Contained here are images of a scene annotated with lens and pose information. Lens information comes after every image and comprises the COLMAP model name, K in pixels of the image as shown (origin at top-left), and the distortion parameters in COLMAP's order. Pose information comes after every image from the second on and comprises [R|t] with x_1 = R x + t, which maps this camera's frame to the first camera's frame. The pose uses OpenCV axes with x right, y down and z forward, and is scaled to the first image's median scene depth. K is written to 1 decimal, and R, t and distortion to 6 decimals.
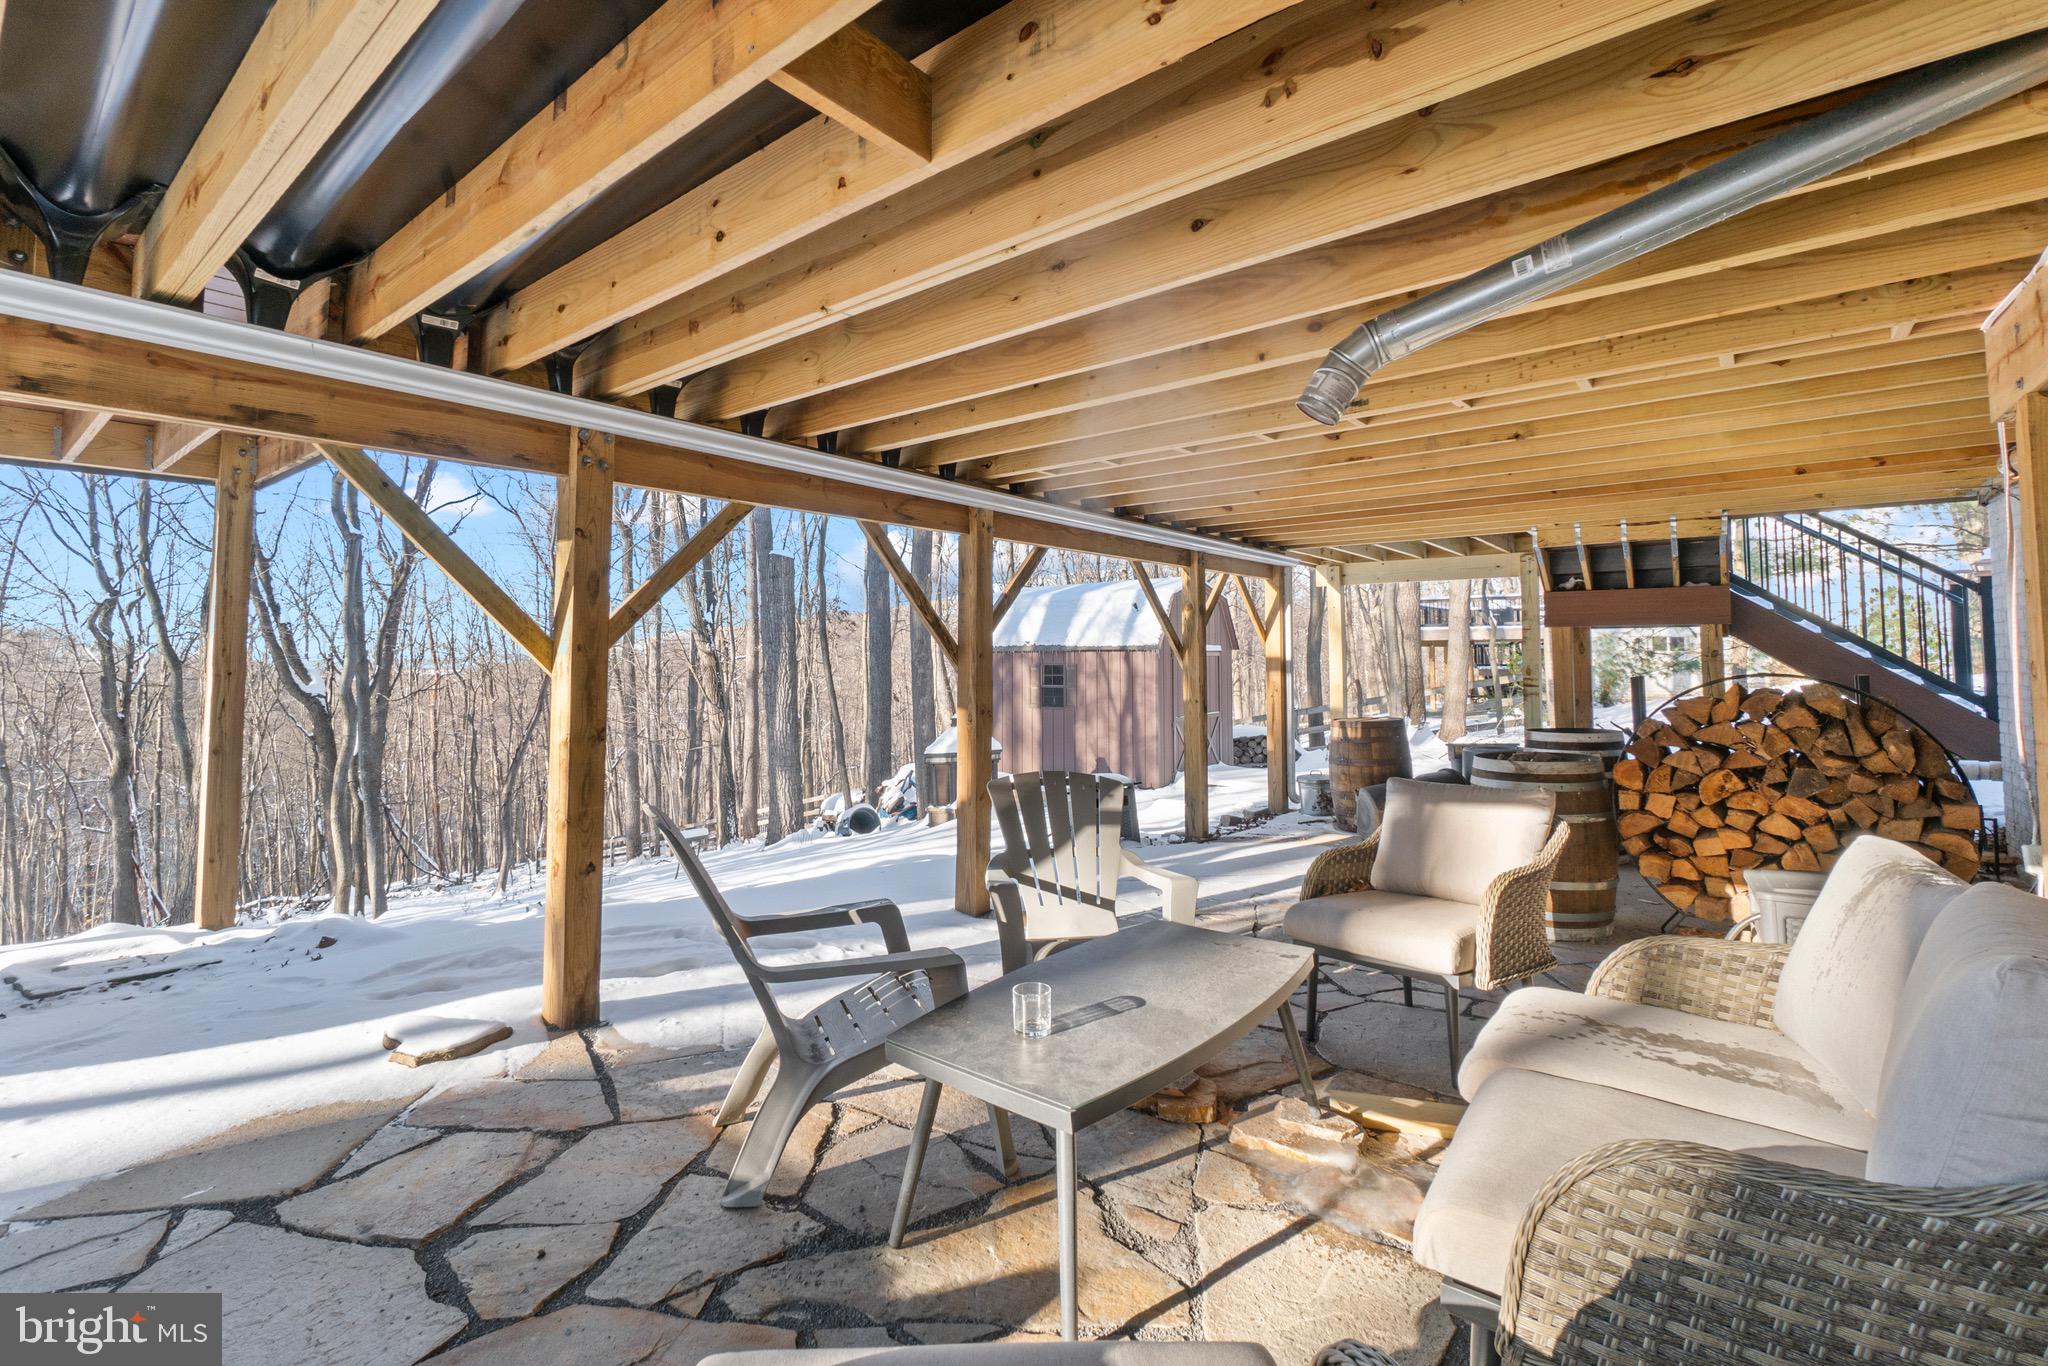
lens RADIAL K [[885.2, 0, 1023.1], [0, 885.2, 677.5], [0, 0, 1]] dist [-0.002323, -0.000220]
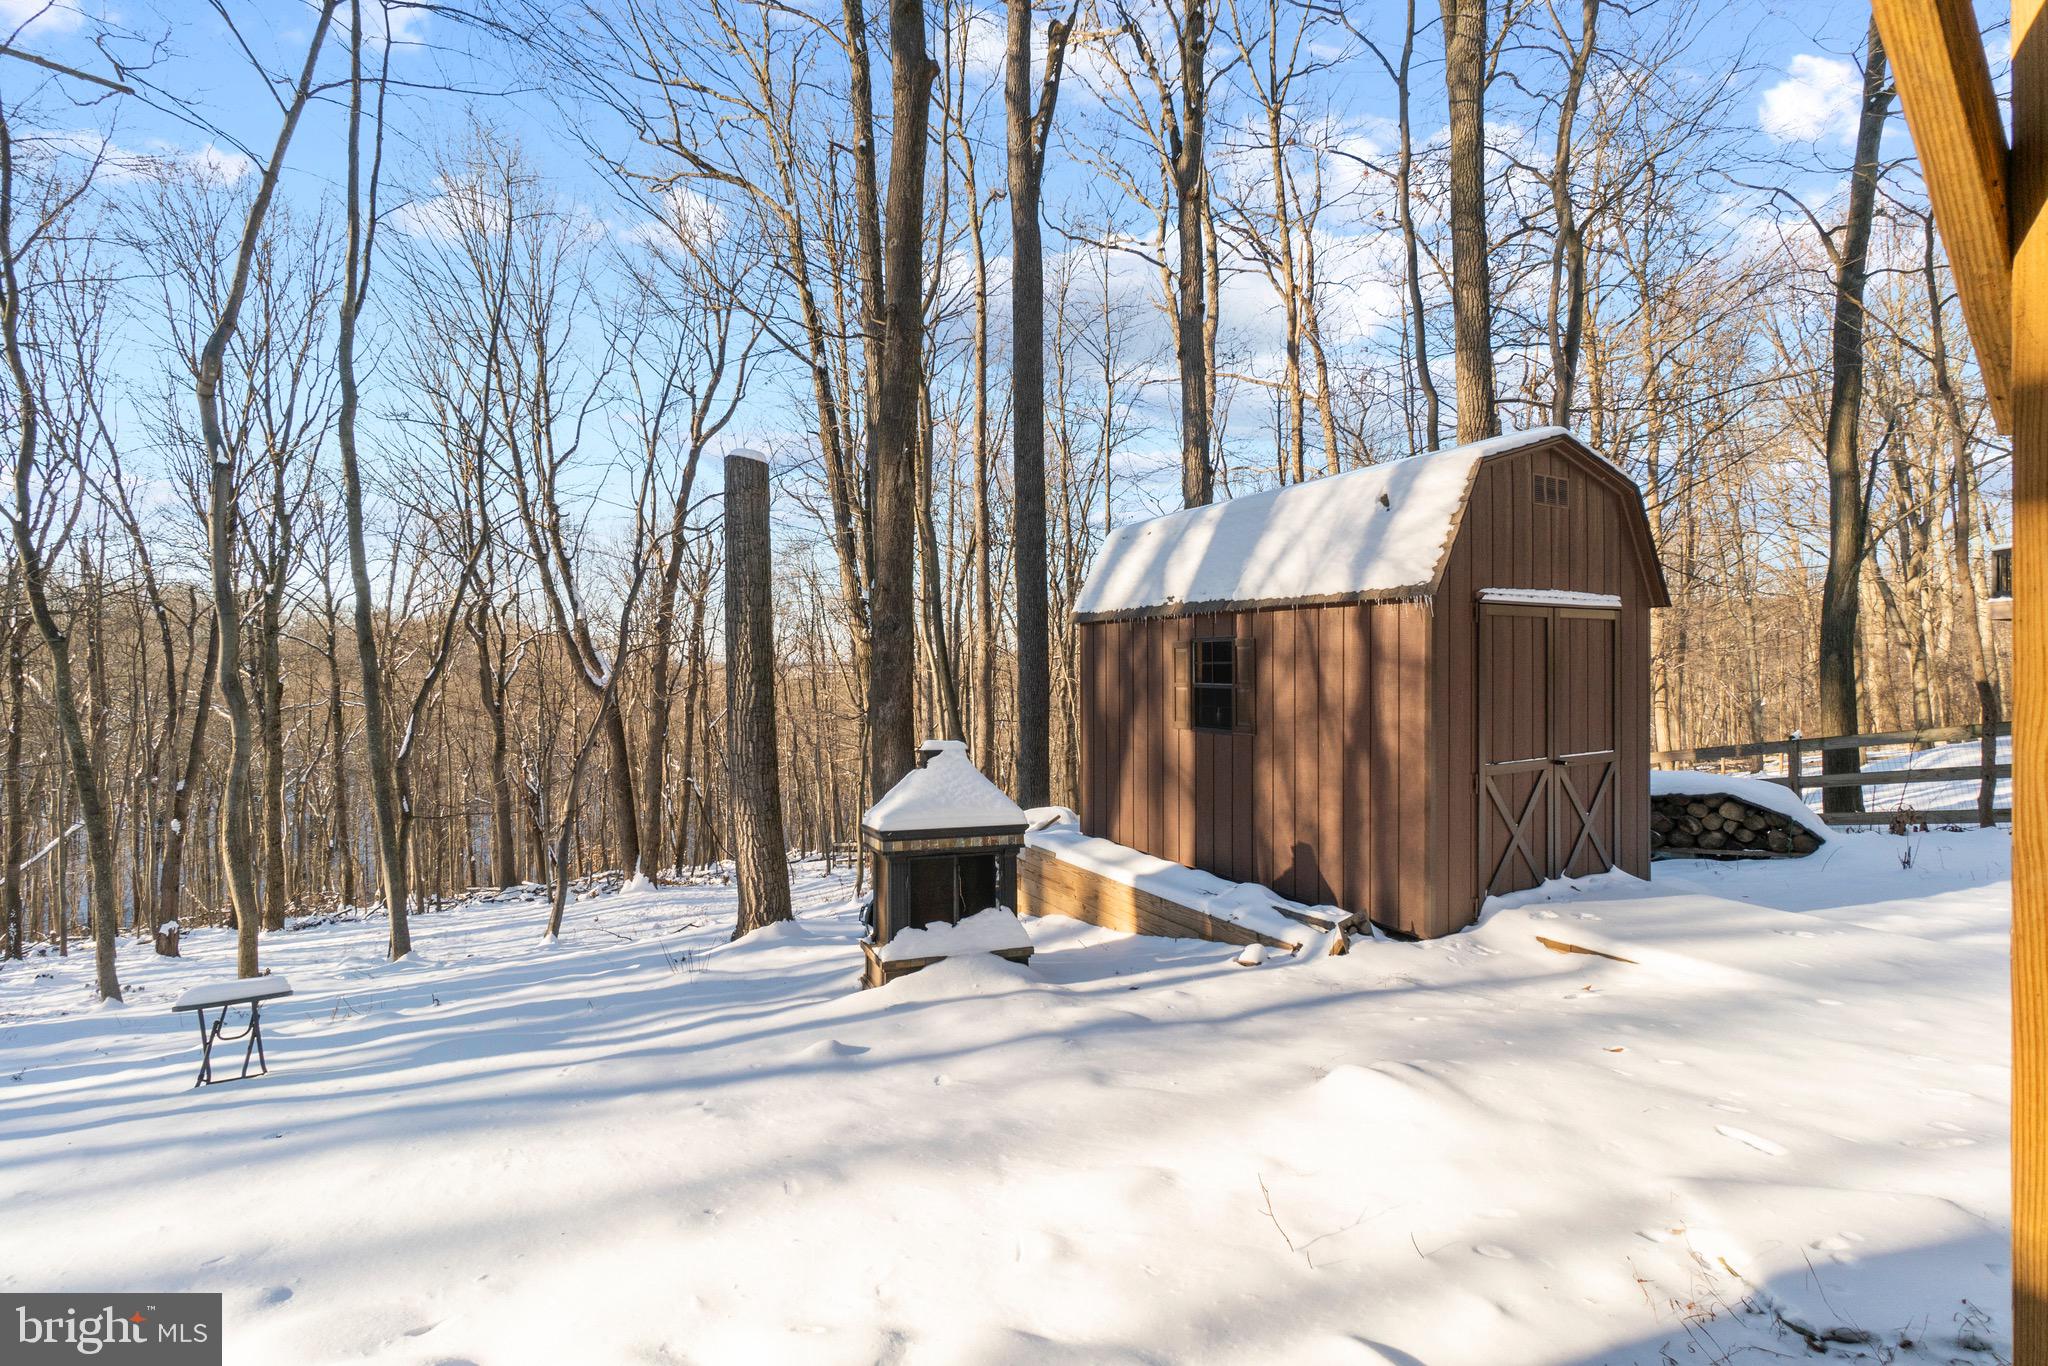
lens RADIAL K [[885.2, 0, 1028.2], [0, 885.2, 677.3], [0, 0, 1]] dist [-0.002323, -0.000220]
pose [[0.927461, 0.008802, -0.373816, 0.122024], [-0.010084, 0.999948, -0.001476, 0.008177], [0.373784, 0.005138, 0.927502, 0.509710]]
